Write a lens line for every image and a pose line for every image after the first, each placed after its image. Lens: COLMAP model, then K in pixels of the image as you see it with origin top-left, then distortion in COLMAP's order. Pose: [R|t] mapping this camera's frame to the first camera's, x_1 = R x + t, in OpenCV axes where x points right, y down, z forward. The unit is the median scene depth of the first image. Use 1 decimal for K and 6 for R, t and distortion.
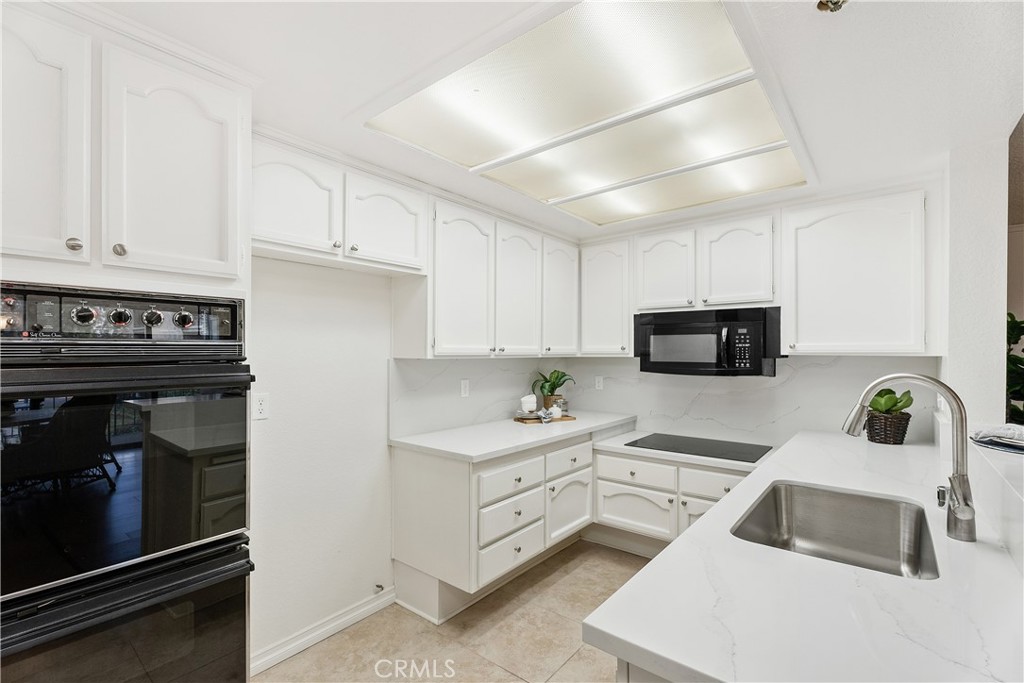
lens RADIAL K [[458.8, 0, 513.9], [0, 458.8, 349.0], [0, 0, 1]] dist [0.000467, -0.000113]
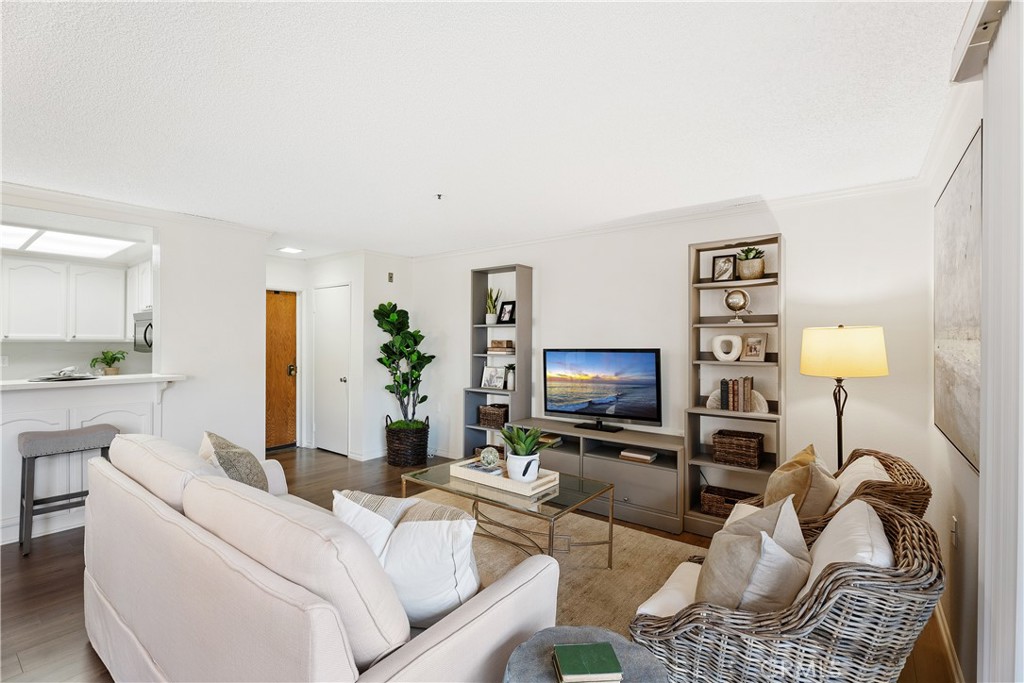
lens RADIAL K [[457.5, 0, 511.3], [0, 457.5, 339.0], [0, 0, 1]] dist [-0.000864, -0.000428]
pose [[0.999492, 0.000224, 0.031879, 1.735299], [-0.000140, 0.999997, -0.002641, 0.015272], [-0.031879, 0.002635, 0.999488, -0.687930]]
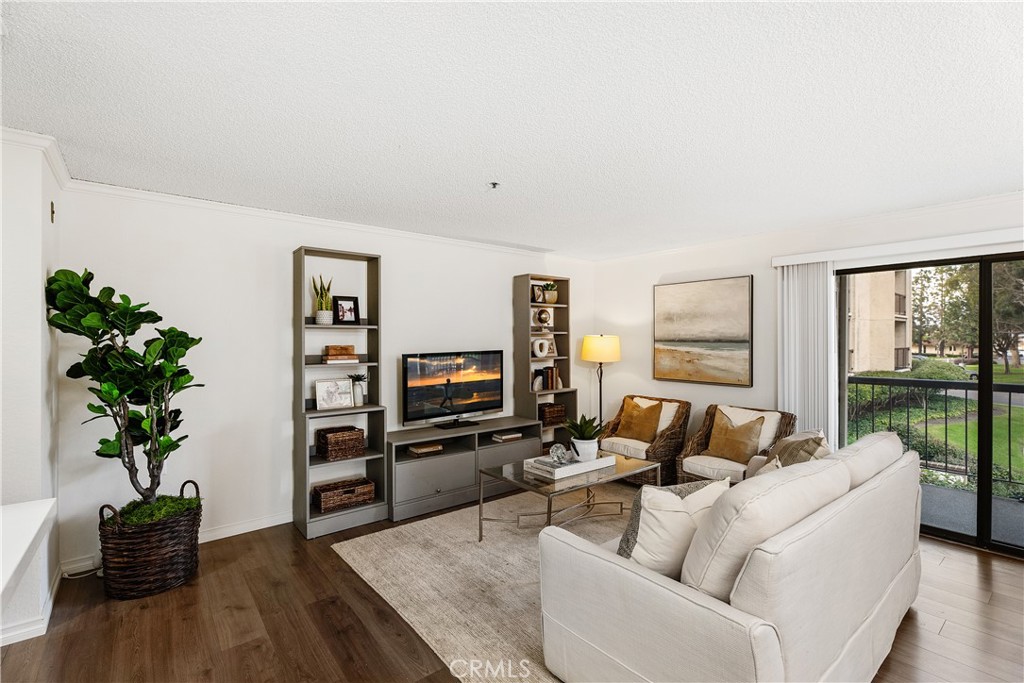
lens RADIAL K [[457.5, 0, 511.3], [0, 457.5, 339.0], [0, 0, 1]] dist [-0.000864, -0.000428]
pose [[0.212942, -0.003762, 0.977058, 0.565072], [0.001857, 0.999992, 0.003445, -0.006990], [-0.977063, 0.001081, 0.212947, 0.239804]]
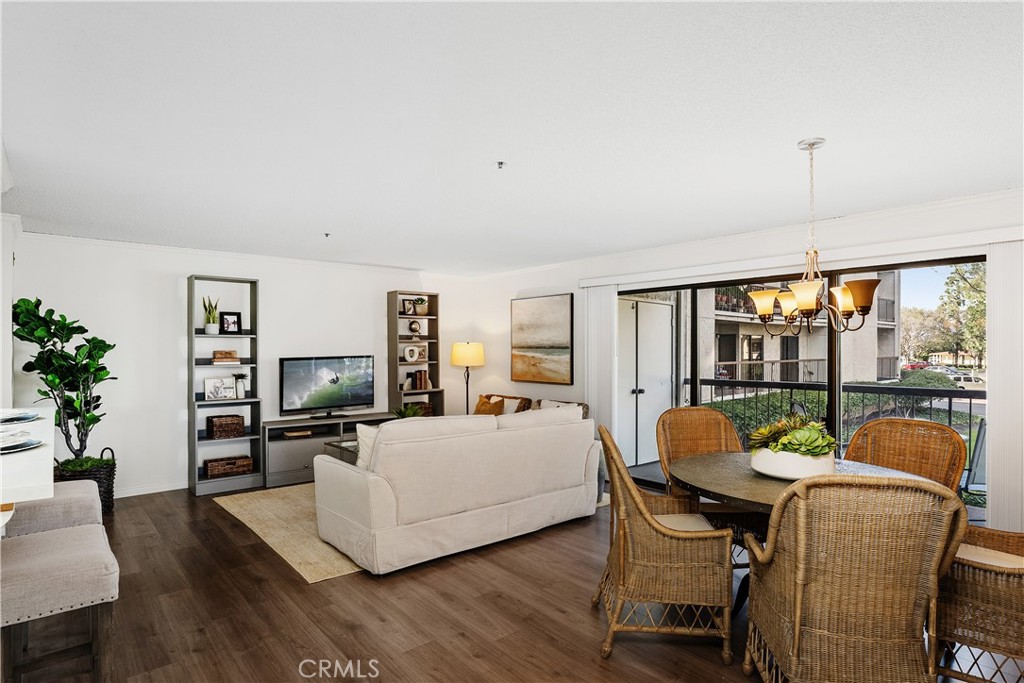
lens RADIAL K [[551.2, 0, 511.5], [0, 551.2, 348.9], [0, 0, 1]] dist [-0.017001, -0.000327]
pose [[0.186486, -0.004148, 0.982449, -0.037459], [0.002865, 0.999989, 0.003679, 0.004360], [-0.982454, 0.002129, 0.186495, -0.408139]]
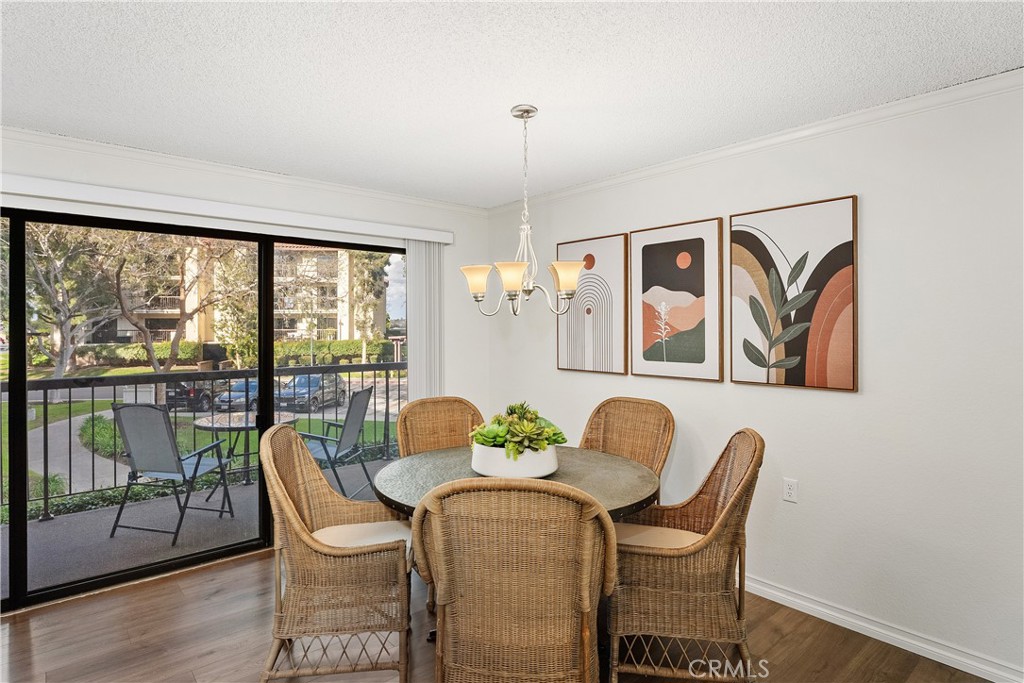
lens RADIAL K [[547.8, 0, 514.0], [0, 547.8, 327.6], [0, 0, 1]] dist [-0.013403, -0.000063]
pose [[-0.983700, -0.002912, 0.179796, 0.862914], [-0.002325, 0.999991, 0.003476, -0.000420], [-0.179804, 0.003001, -0.983698, 0.140302]]
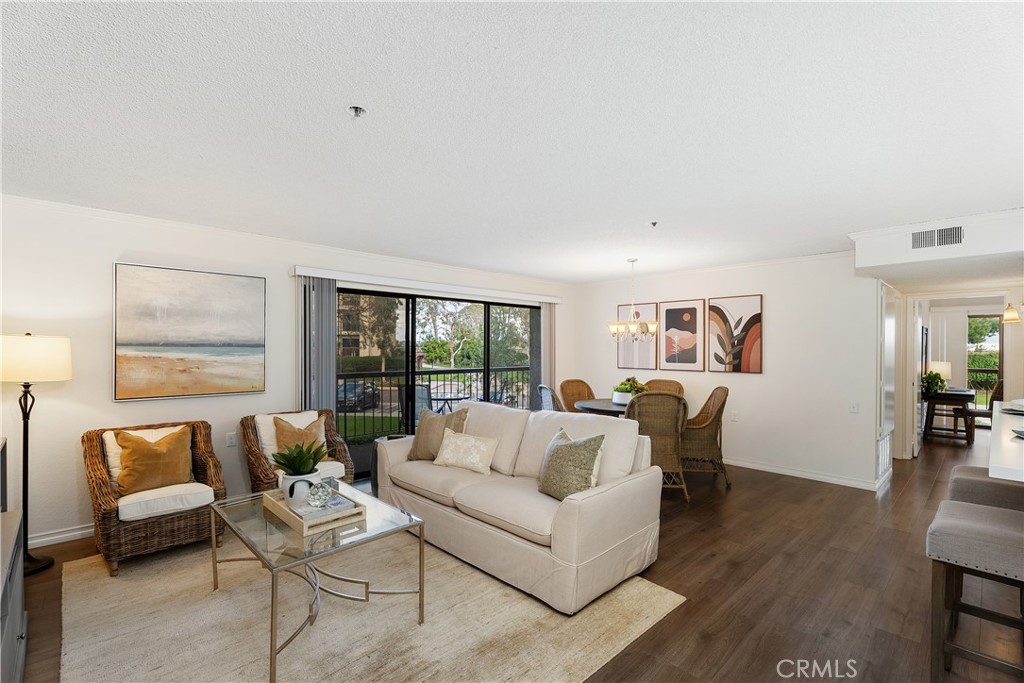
lens RADIAL K [[458.8, 0, 513.9], [0, 458.8, 349.0], [0, 0, 1]] dist [0.000467, -0.000113]
pose [[-0.992142, -0.009459, 0.124760, 1.252323], [-0.008624, 0.999937, 0.007234, 0.001644], [-0.124820, 0.006101, -0.992161, 1.175482]]
